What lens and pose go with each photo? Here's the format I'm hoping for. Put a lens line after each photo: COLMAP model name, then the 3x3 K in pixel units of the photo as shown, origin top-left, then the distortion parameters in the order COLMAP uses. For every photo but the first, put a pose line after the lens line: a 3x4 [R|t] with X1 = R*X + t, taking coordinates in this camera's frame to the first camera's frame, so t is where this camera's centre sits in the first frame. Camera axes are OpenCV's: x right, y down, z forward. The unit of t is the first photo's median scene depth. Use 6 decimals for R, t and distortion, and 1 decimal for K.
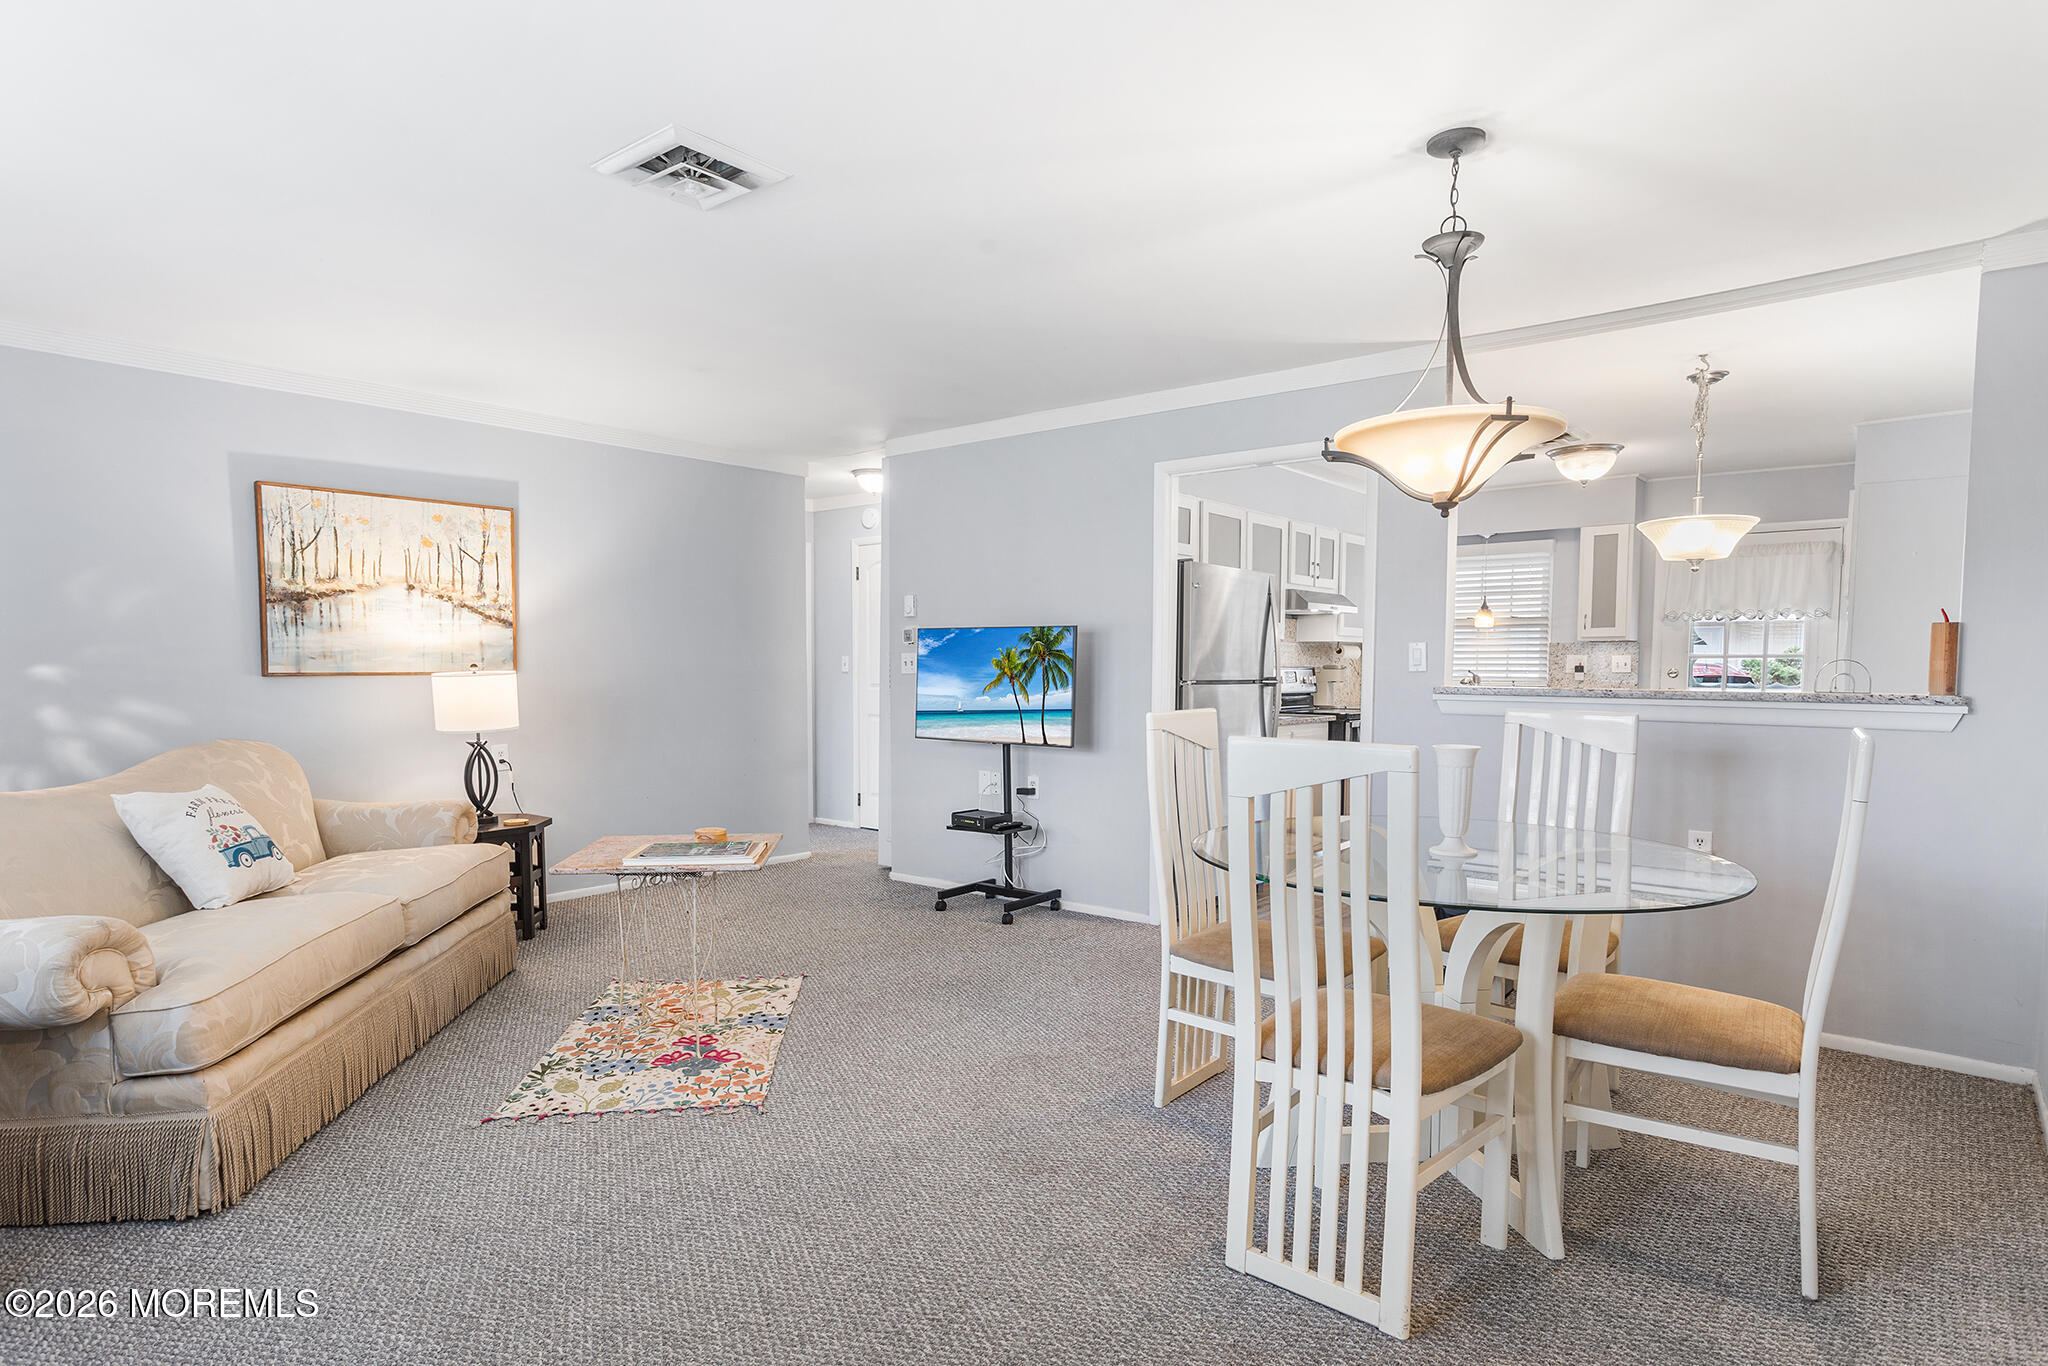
lens RADIAL K [[1095.9, 0, 1027.4], [0, 1095.9, 677.5], [0, 0, 1]] dist [-0.005971, -0.001229]
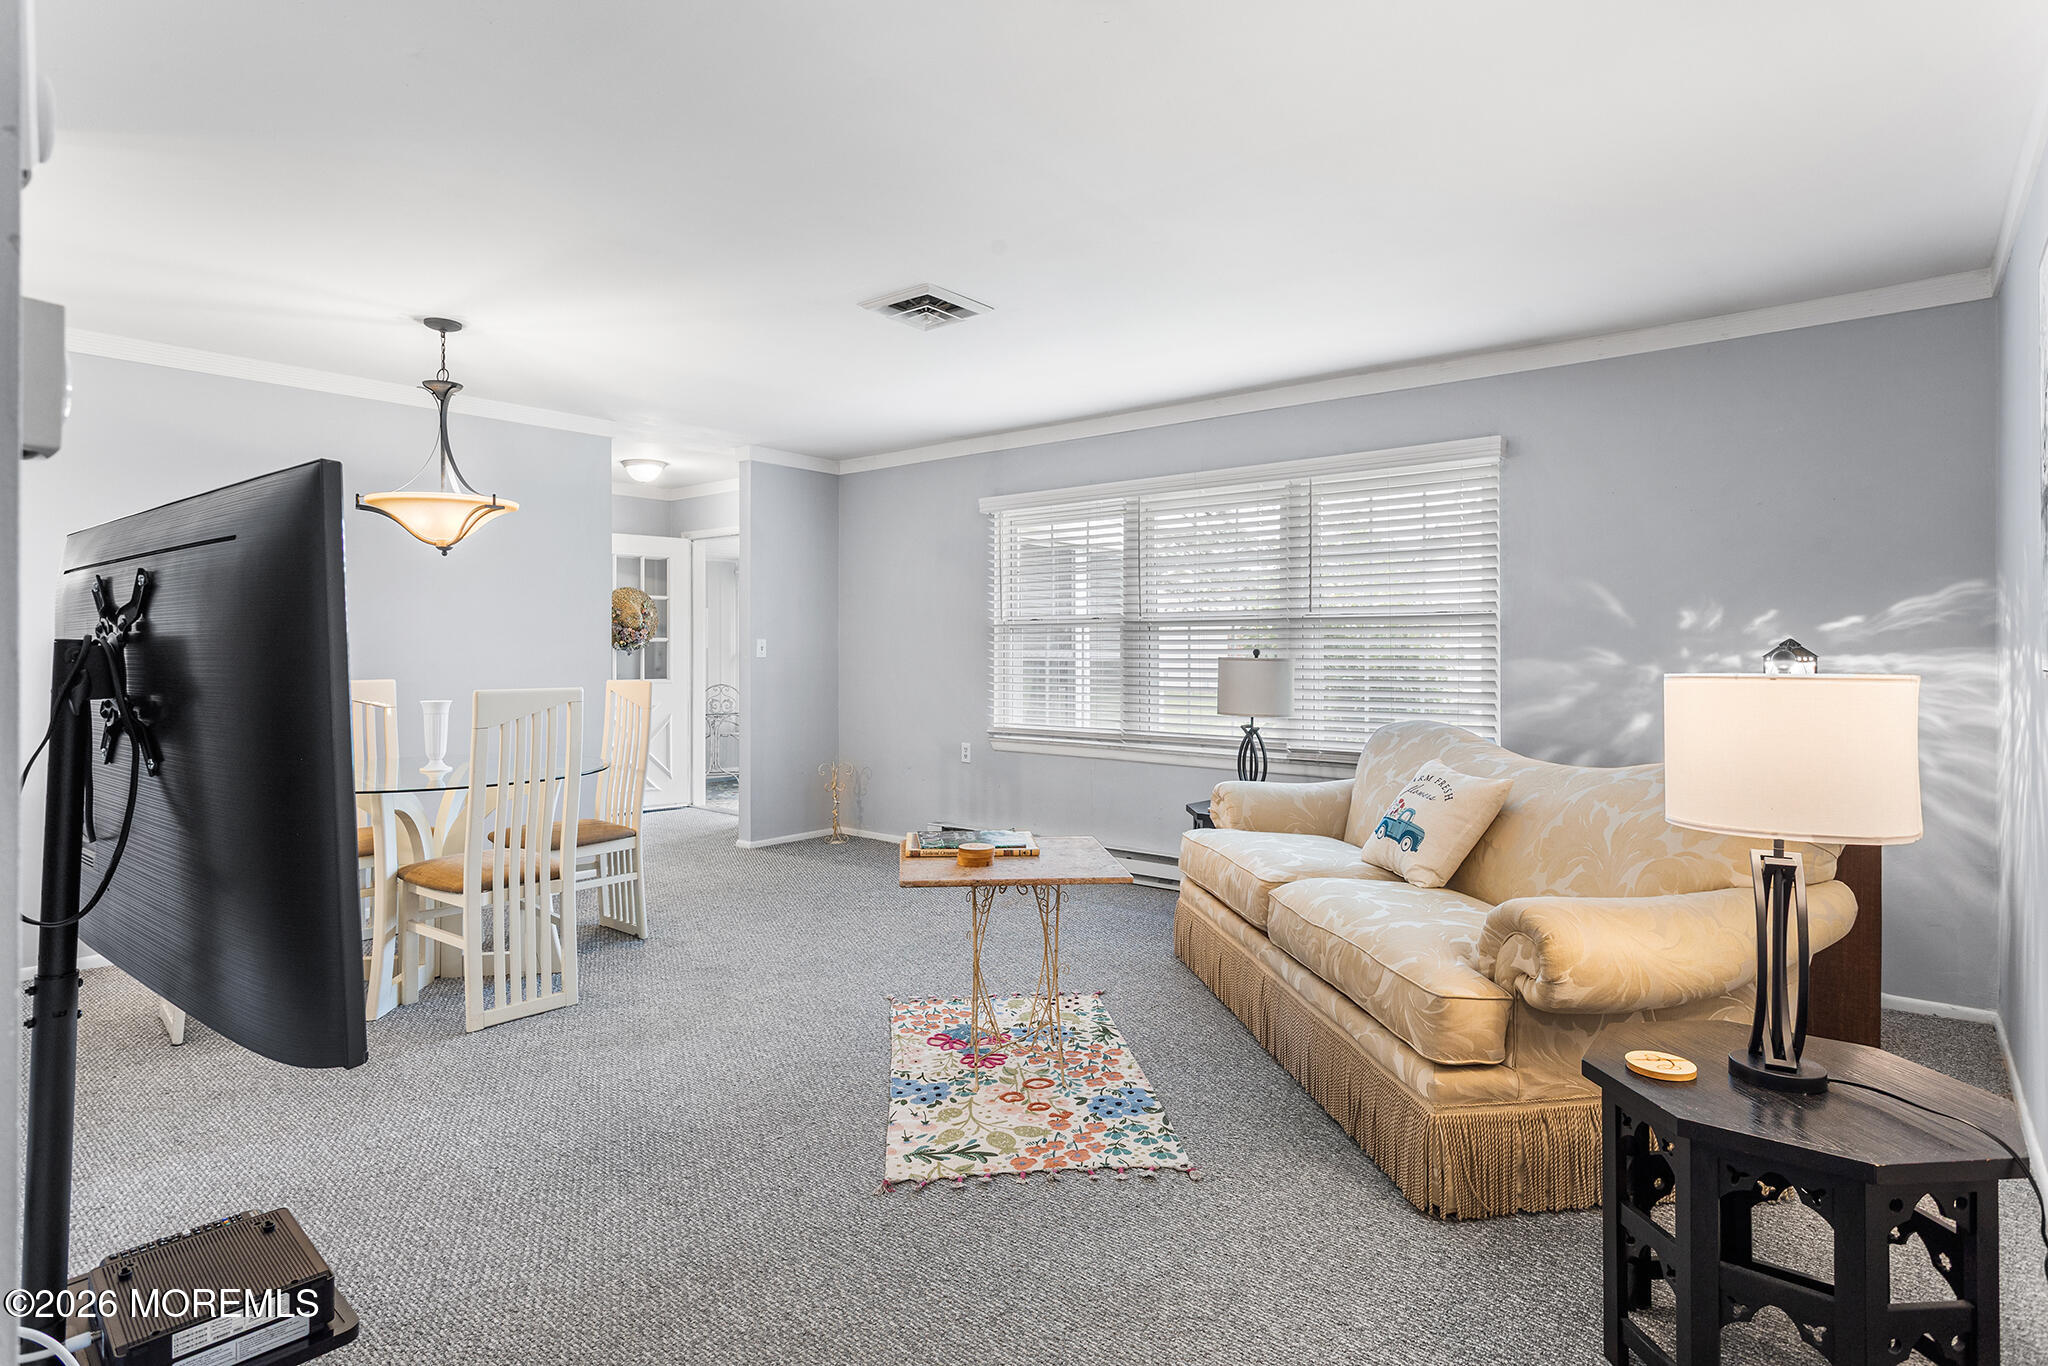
lens RADIAL K [[1095.9, 0, 1020.6], [0, 1095.9, 672.8], [0, 0, 1]] dist [-0.005971, -0.001229]
pose [[-0.999934, 0.000167, 0.011451, -0.342280], [0.000574, 0.999368, 0.035538, -0.024733], [-0.011438, 0.035543, -0.999303, 1.896295]]
